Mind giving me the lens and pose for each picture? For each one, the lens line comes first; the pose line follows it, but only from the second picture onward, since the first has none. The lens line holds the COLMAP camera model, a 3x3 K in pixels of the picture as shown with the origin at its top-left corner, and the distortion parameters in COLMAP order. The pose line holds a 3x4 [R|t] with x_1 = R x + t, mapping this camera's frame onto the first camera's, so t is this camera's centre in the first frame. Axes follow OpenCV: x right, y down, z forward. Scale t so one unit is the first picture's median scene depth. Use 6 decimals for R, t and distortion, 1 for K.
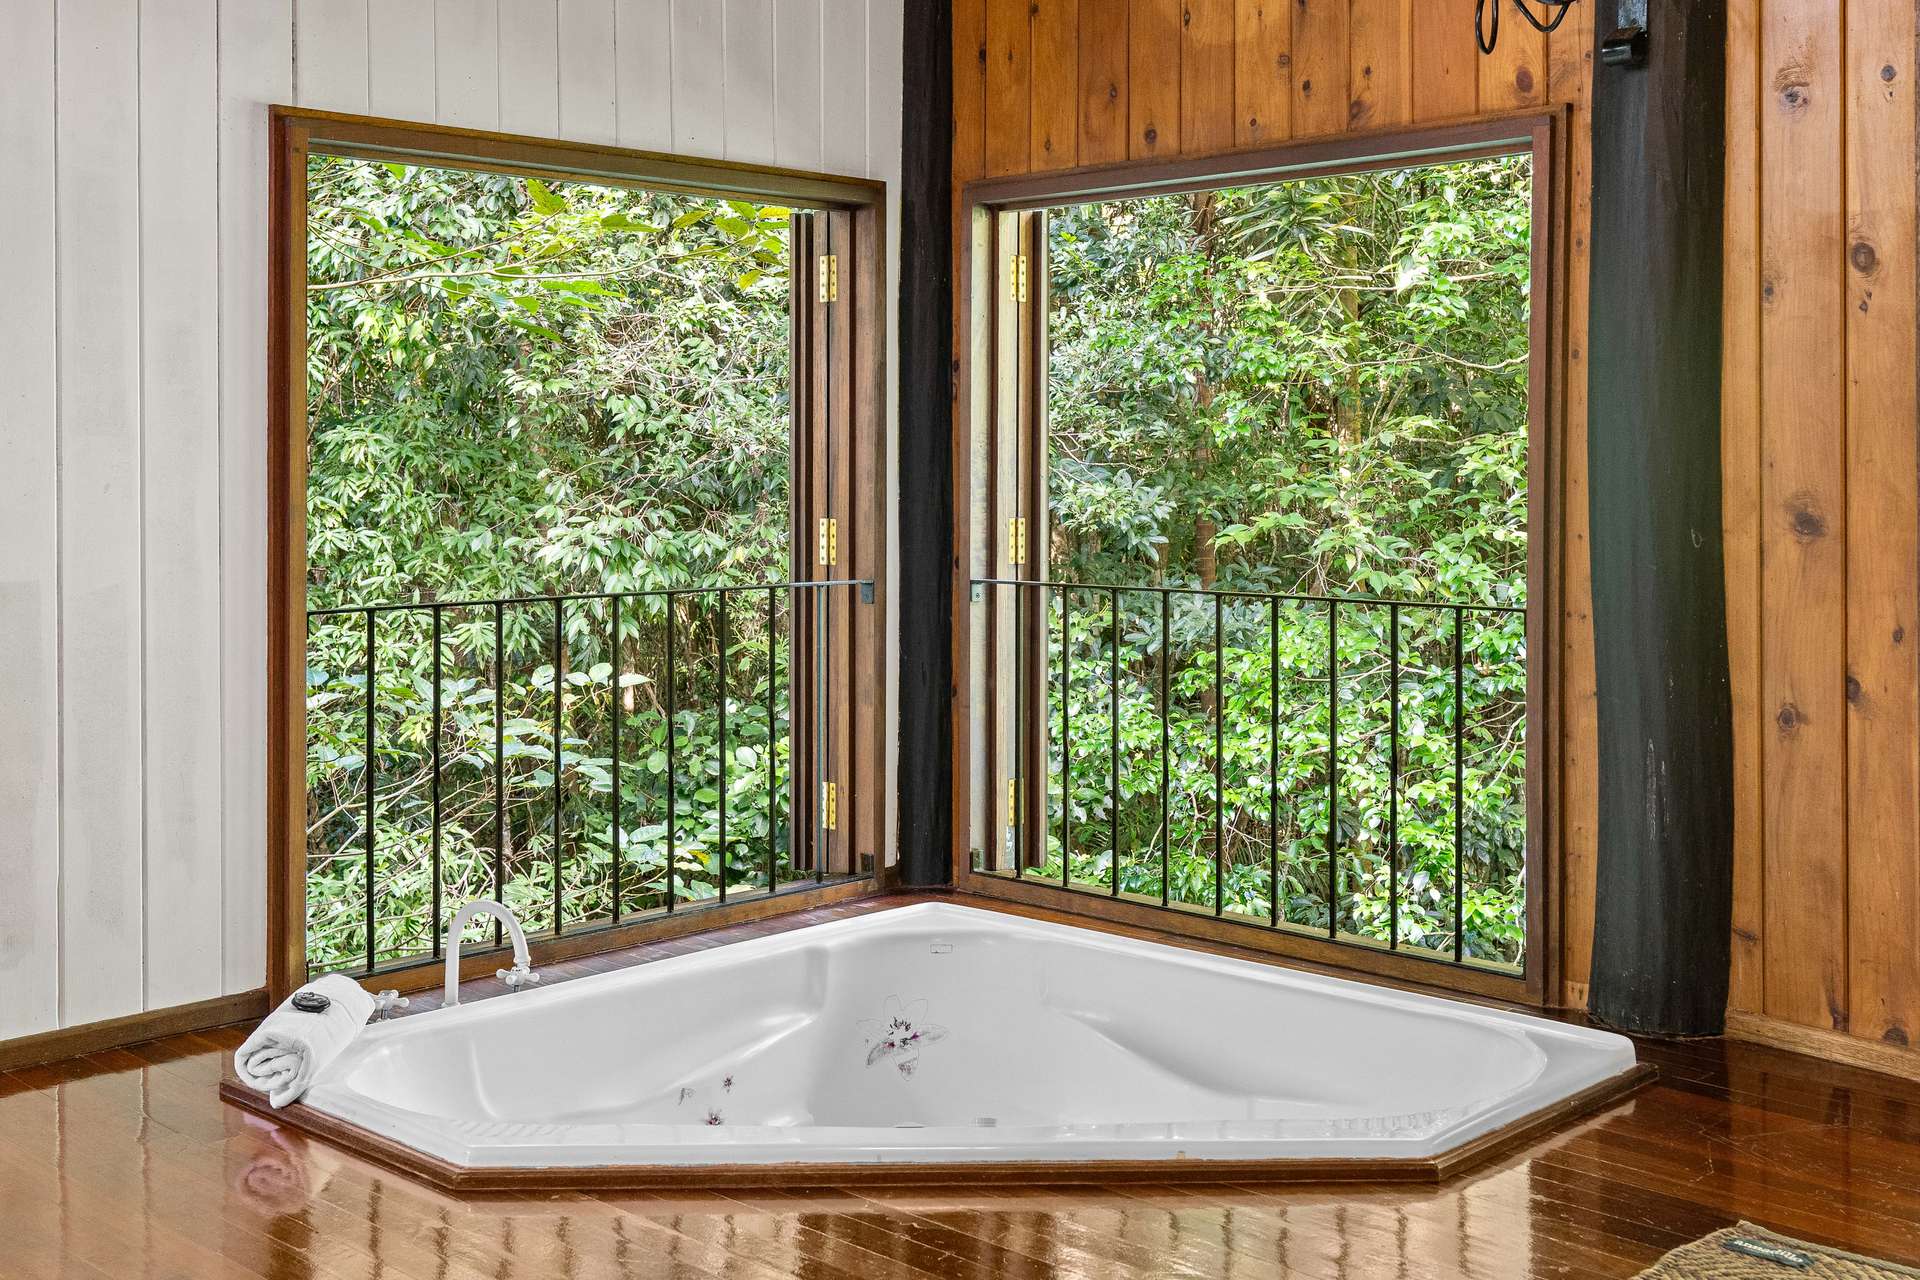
lens RADIAL K [[2120.8, 0, 964.4], [0, 2120.8, 466.7], [0, 0, 1]] dist [-0.030126, 0.000000]
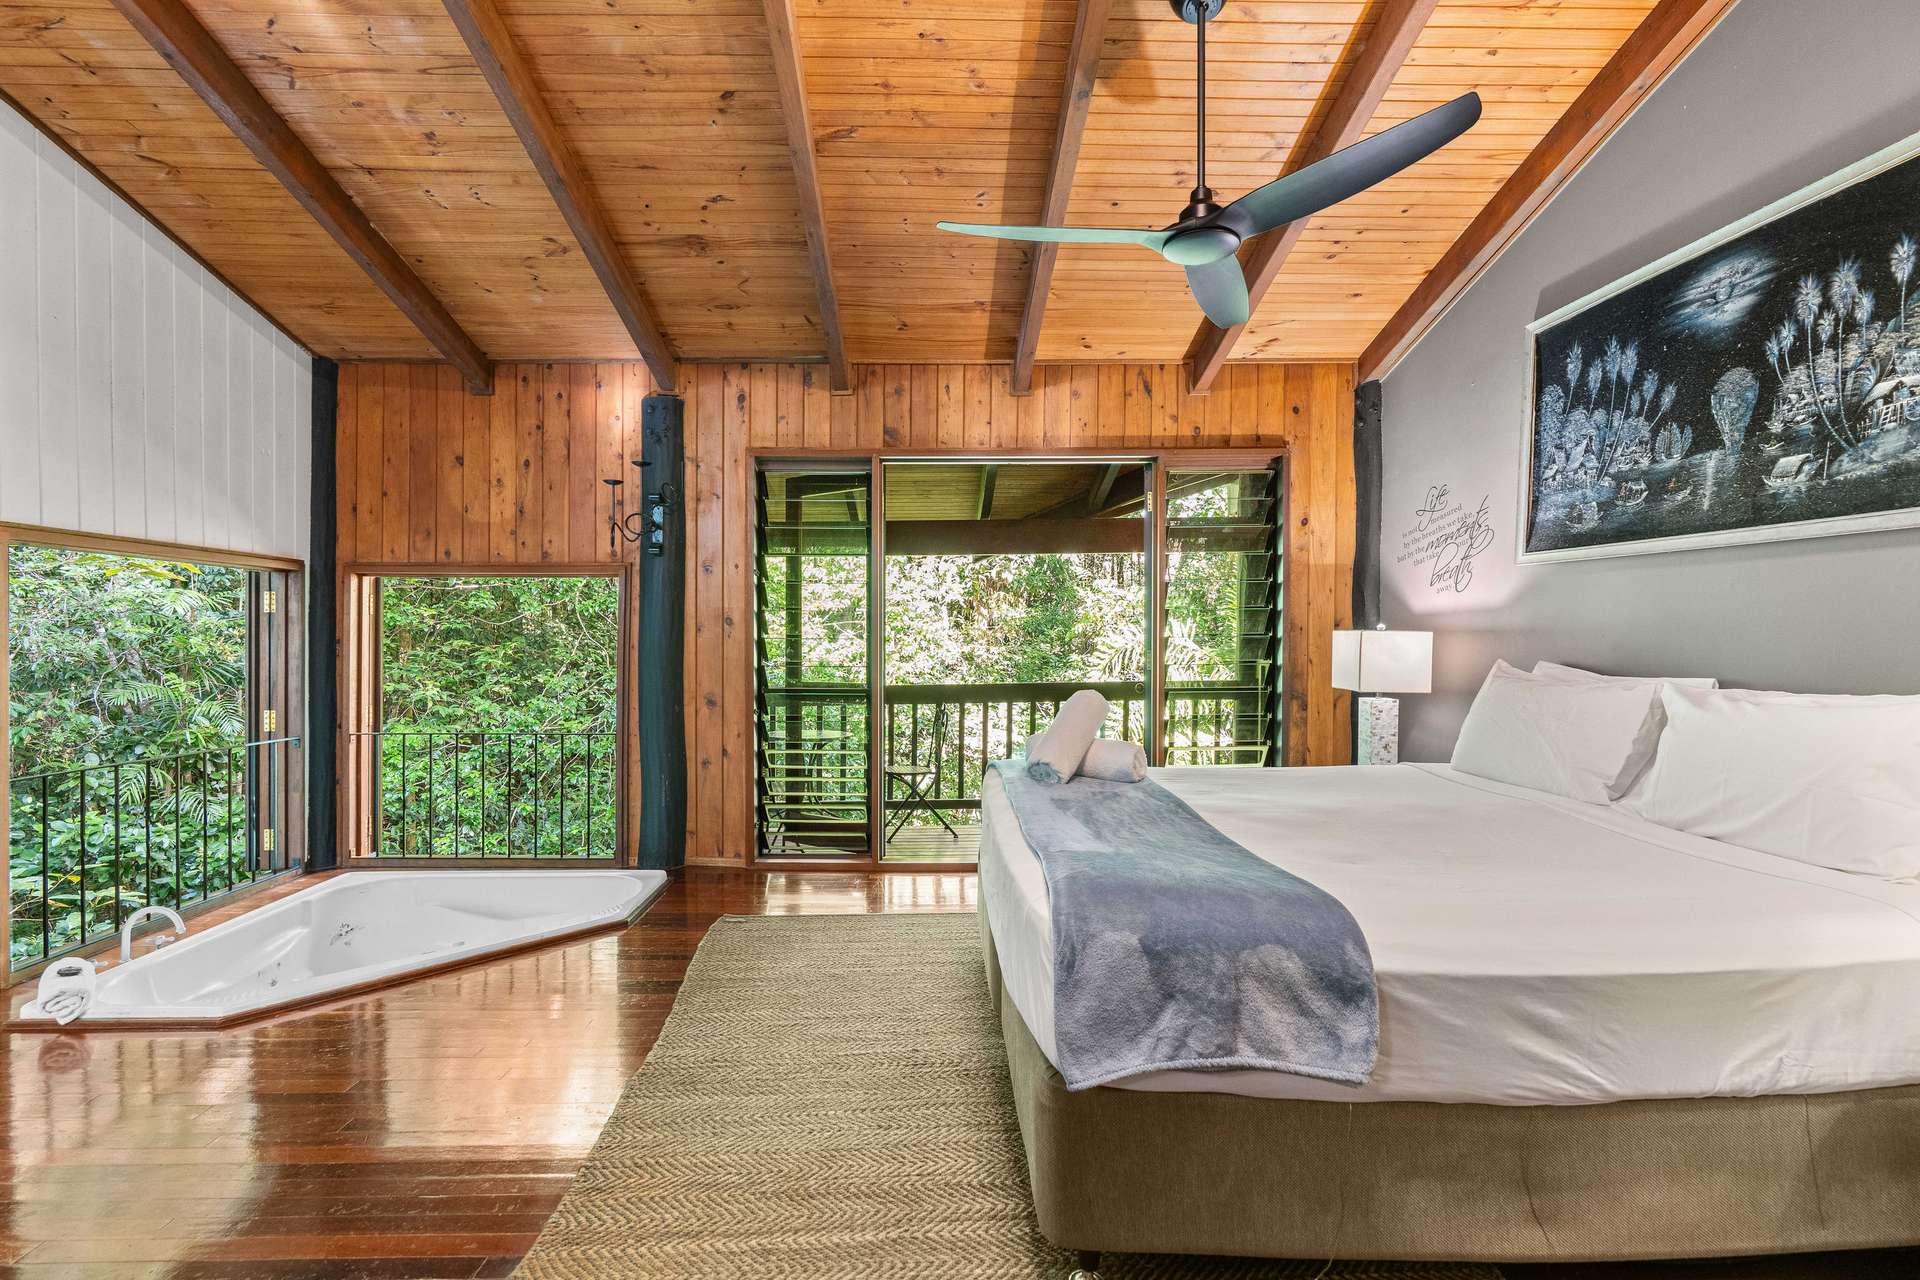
lens RADIAL K [[876.5, 0, 954.7], [0, 876.5, 648.8], [0, 0, 1]] dist [-0.009130, 0.004282]
pose [[0.695610, -0.003930, 0.718409, -0.230892], [-0.001389, 0.999976, 0.006816, -0.048932], [-0.718418, -0.005739, 0.695588, -0.151558]]
